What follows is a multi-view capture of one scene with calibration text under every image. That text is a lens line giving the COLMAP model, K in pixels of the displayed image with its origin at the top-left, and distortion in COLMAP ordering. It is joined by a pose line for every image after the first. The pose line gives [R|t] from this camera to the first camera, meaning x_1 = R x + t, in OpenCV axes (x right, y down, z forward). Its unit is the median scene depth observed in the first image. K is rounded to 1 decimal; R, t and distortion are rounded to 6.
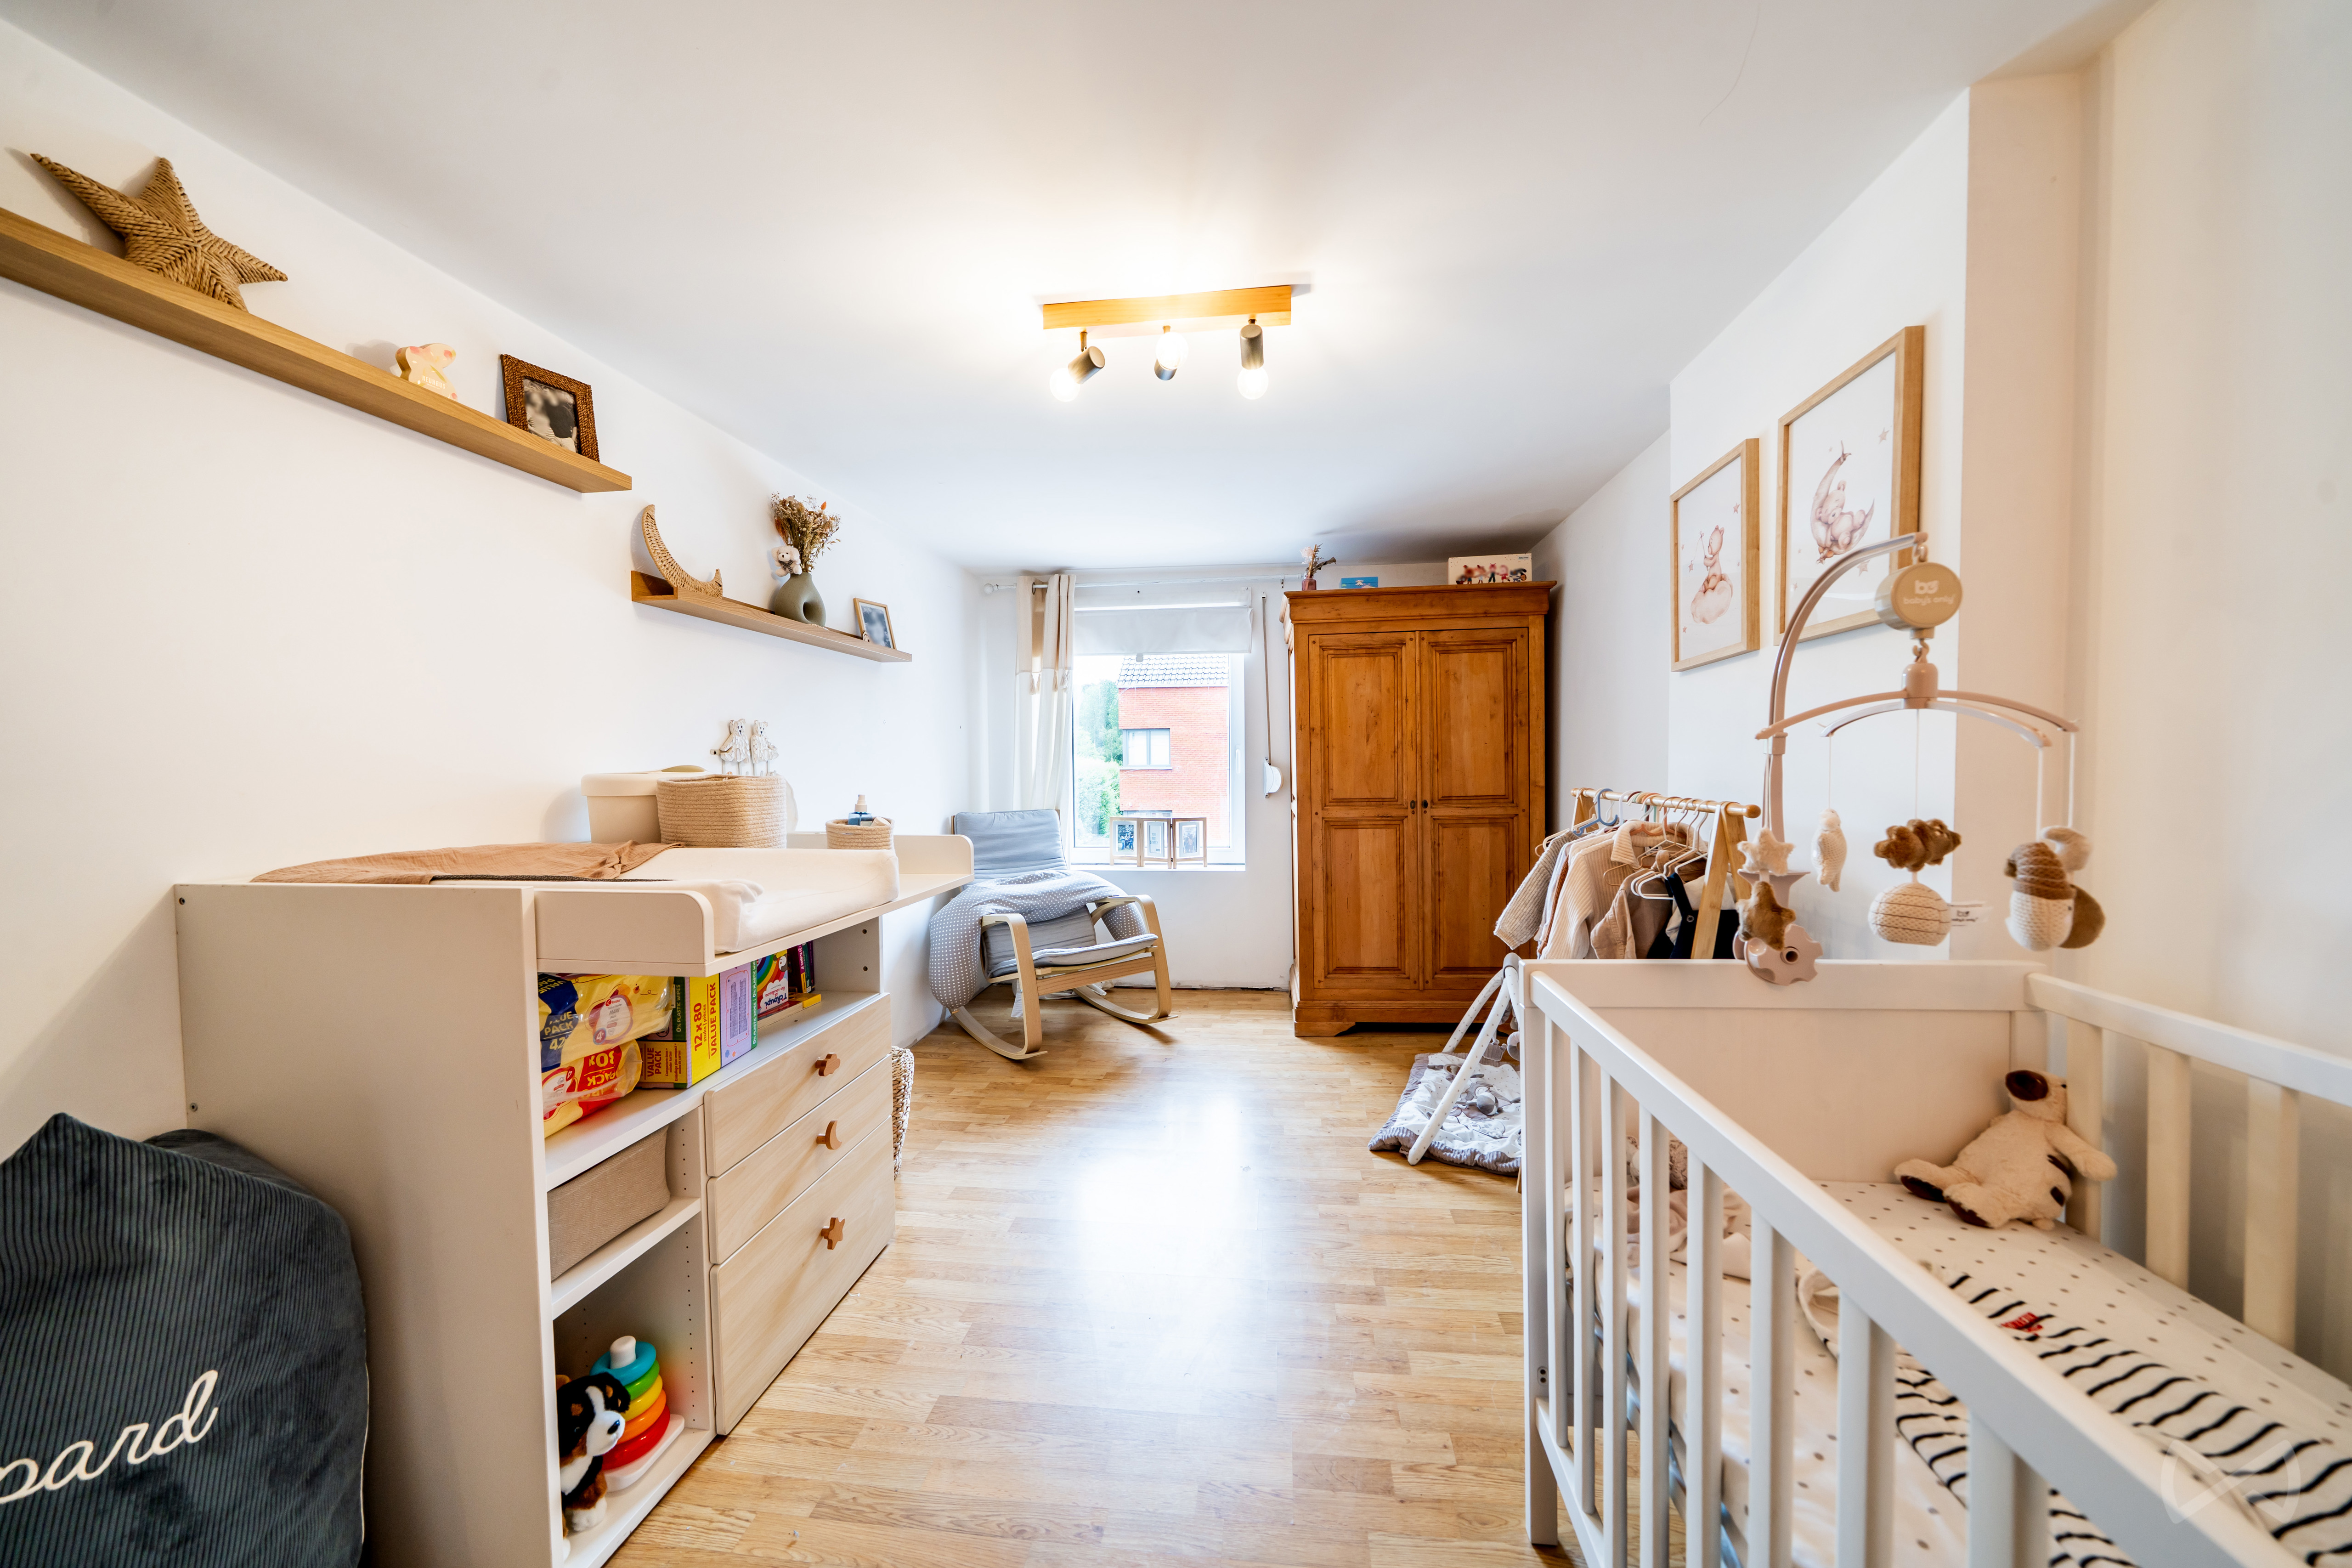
lens RADIAL K [[805.5, 0, 1183.6], [0, 805.5, 781.0], [0, 0, 1]] dist [-0.002055, 0.000121]
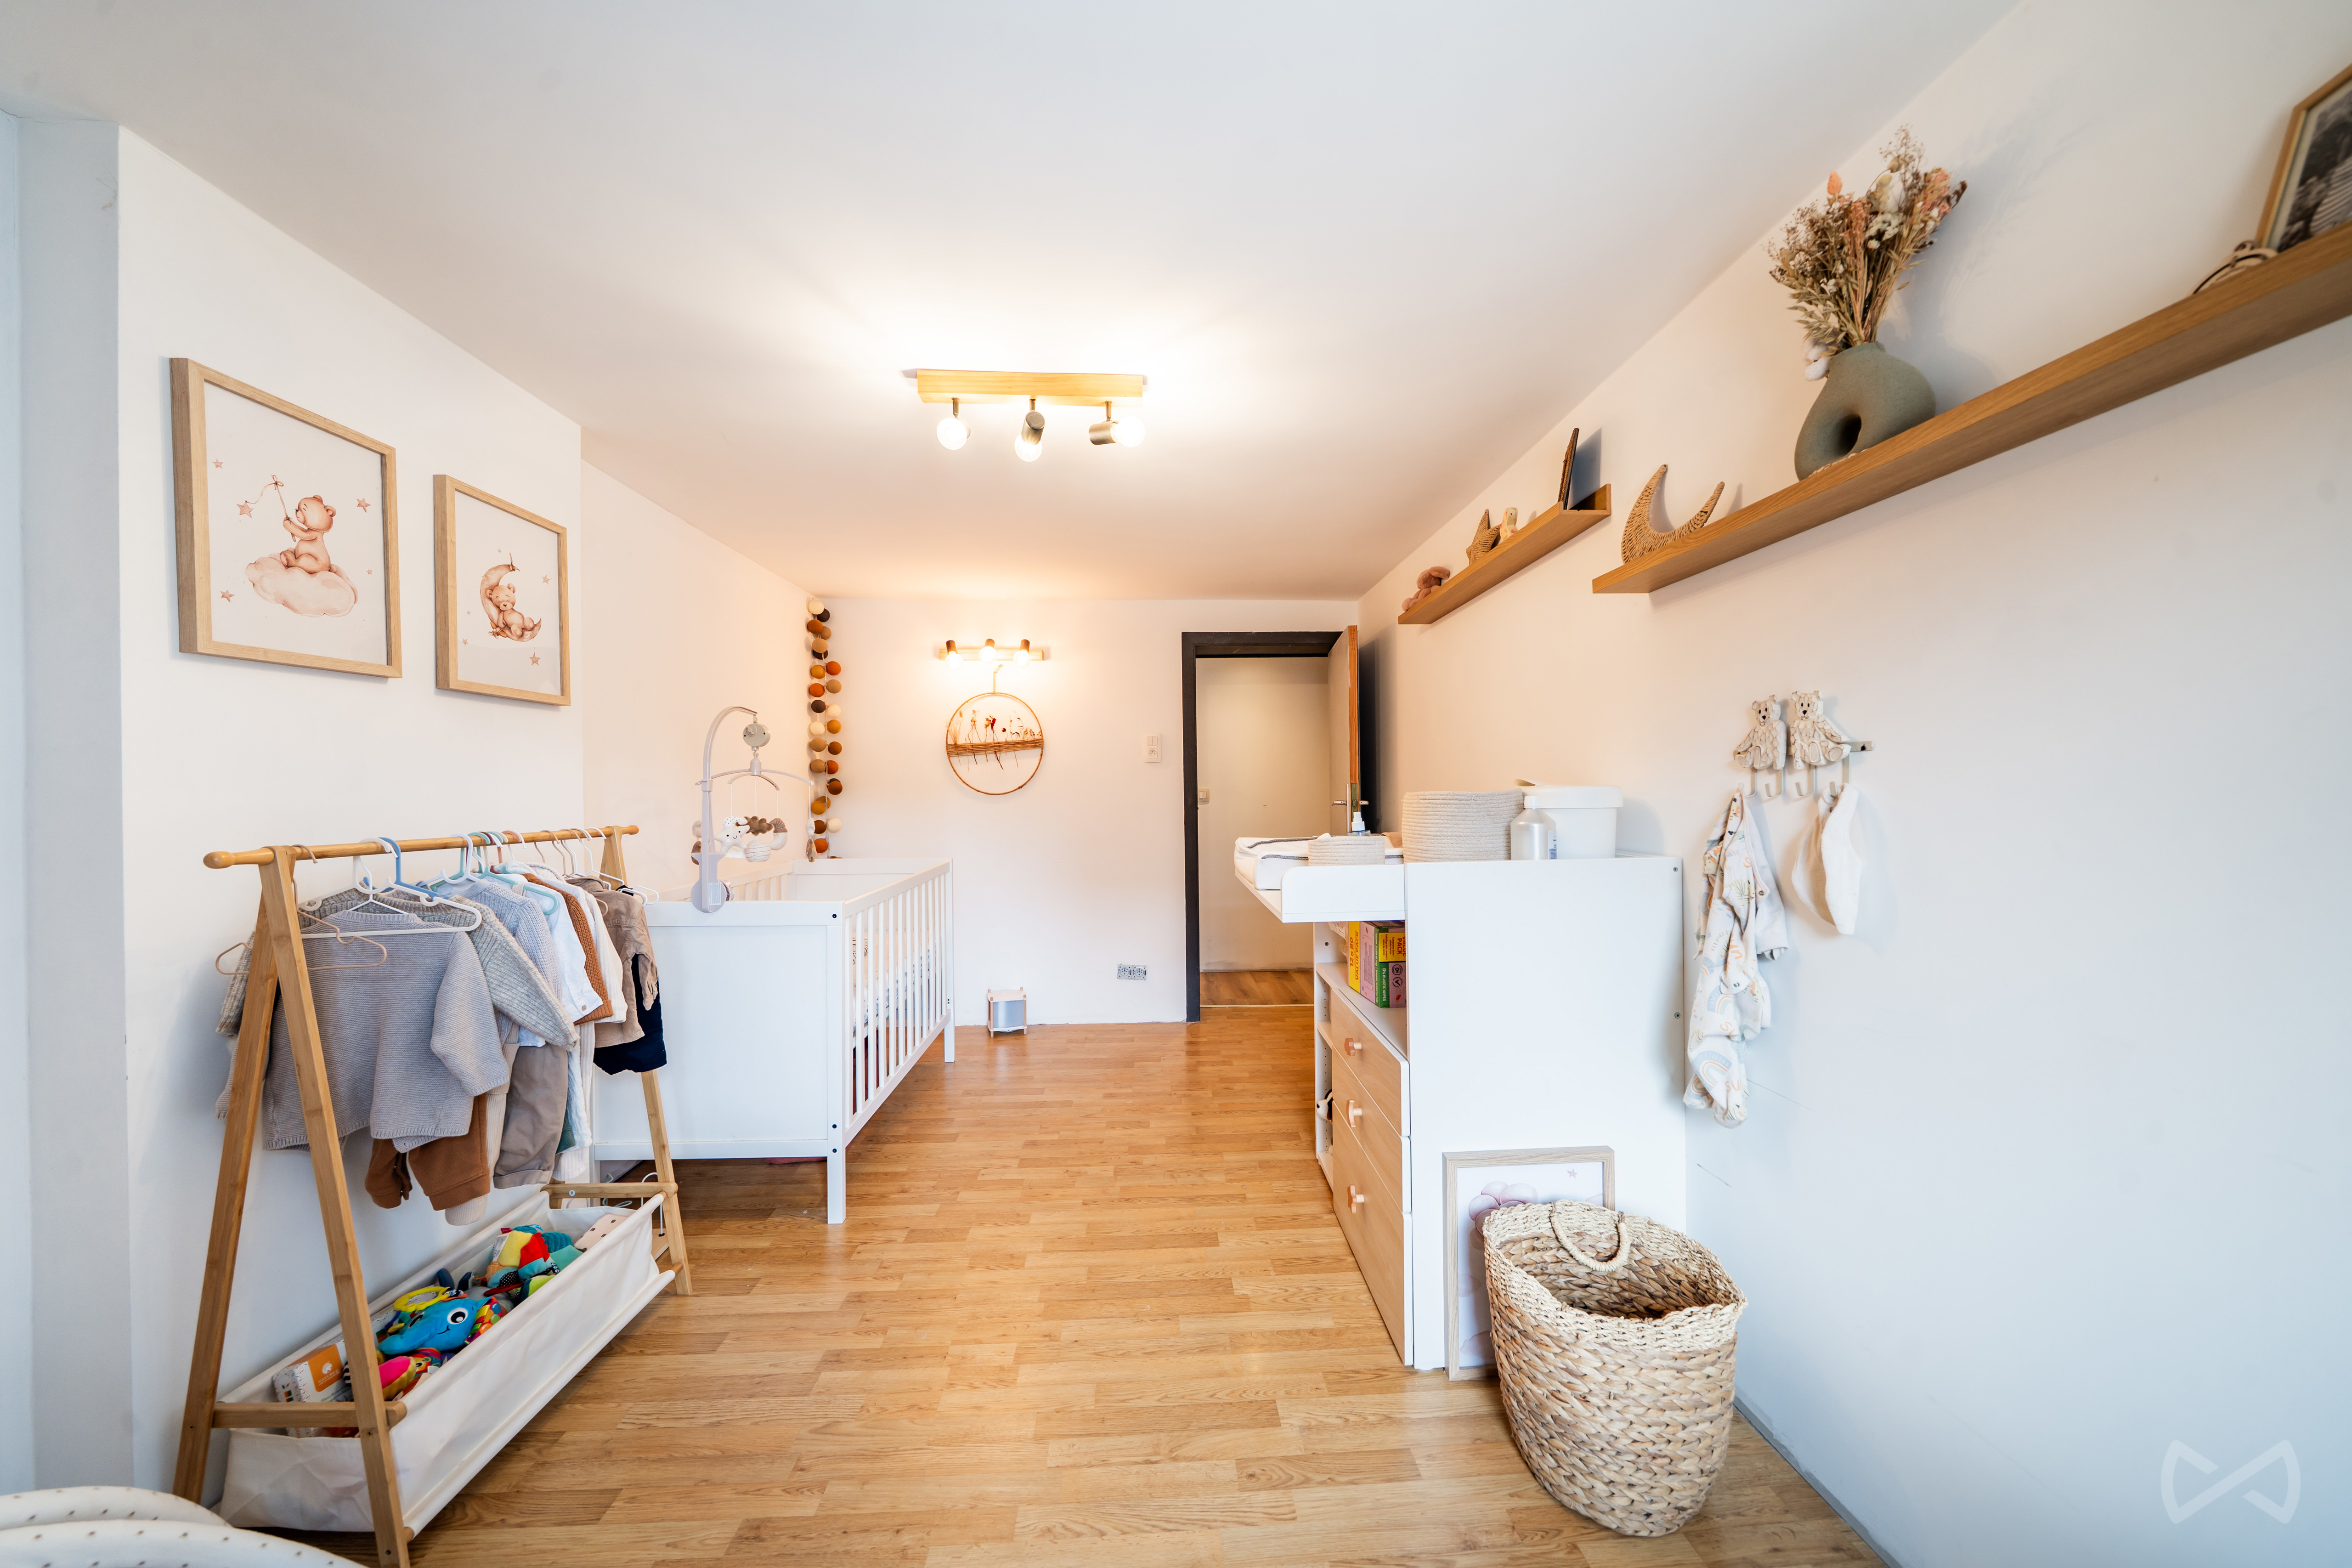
lens RADIAL K [[805.5, 0, 1185.9], [0, 805.5, 787.6], [0, 0, 1]] dist [-0.002055, 0.000121]
pose [[-0.985537, 0.020392, -0.168230, -0.030418], [0.016079, 0.999507, 0.026960, -0.059244], [0.168697, 0.023865, -0.985379, 2.402902]]
